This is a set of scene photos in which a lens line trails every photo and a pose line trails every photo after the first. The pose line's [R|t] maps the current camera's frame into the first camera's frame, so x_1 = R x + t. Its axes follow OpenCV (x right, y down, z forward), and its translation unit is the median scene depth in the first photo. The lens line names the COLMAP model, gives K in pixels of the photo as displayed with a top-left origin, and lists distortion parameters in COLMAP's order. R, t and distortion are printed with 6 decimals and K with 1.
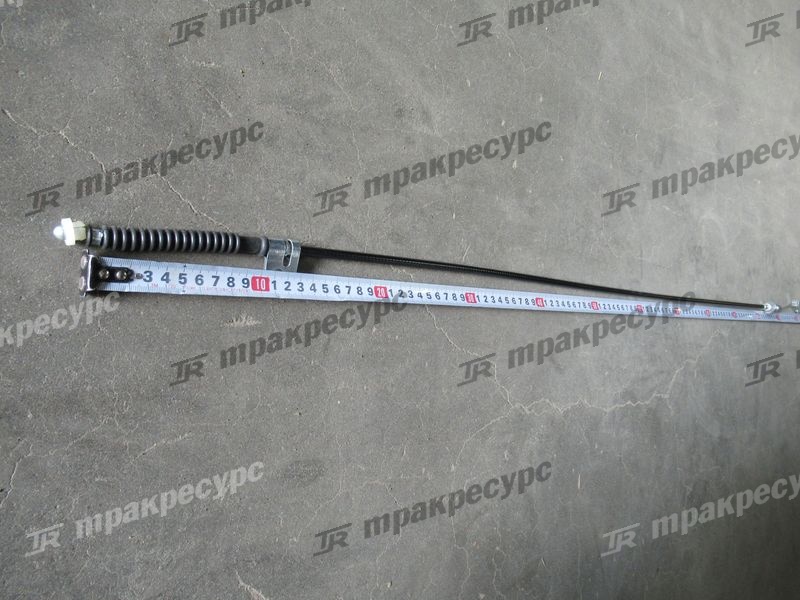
lens RADIAL K [[543.7, 0, 400.0], [0, 543.7, 300.0], [0, 0, 1]] dist [-0.005091, -0.003031]
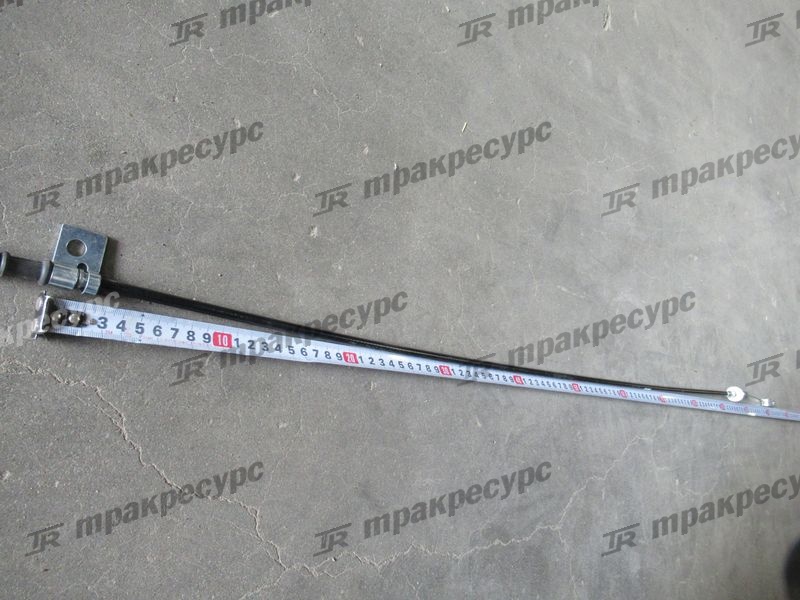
lens RADIAL K [[543.7, 0, 400.0], [0, 543.7, 300.0], [0, 0, 1]] dist [-0.005091, -0.003031]
pose [[0.999252, 0.038076, 0.006716, 0.231013], [-0.037256, 0.994678, -0.096066, -0.061465], [-0.010338, 0.095743, 0.995352, 0.180264]]
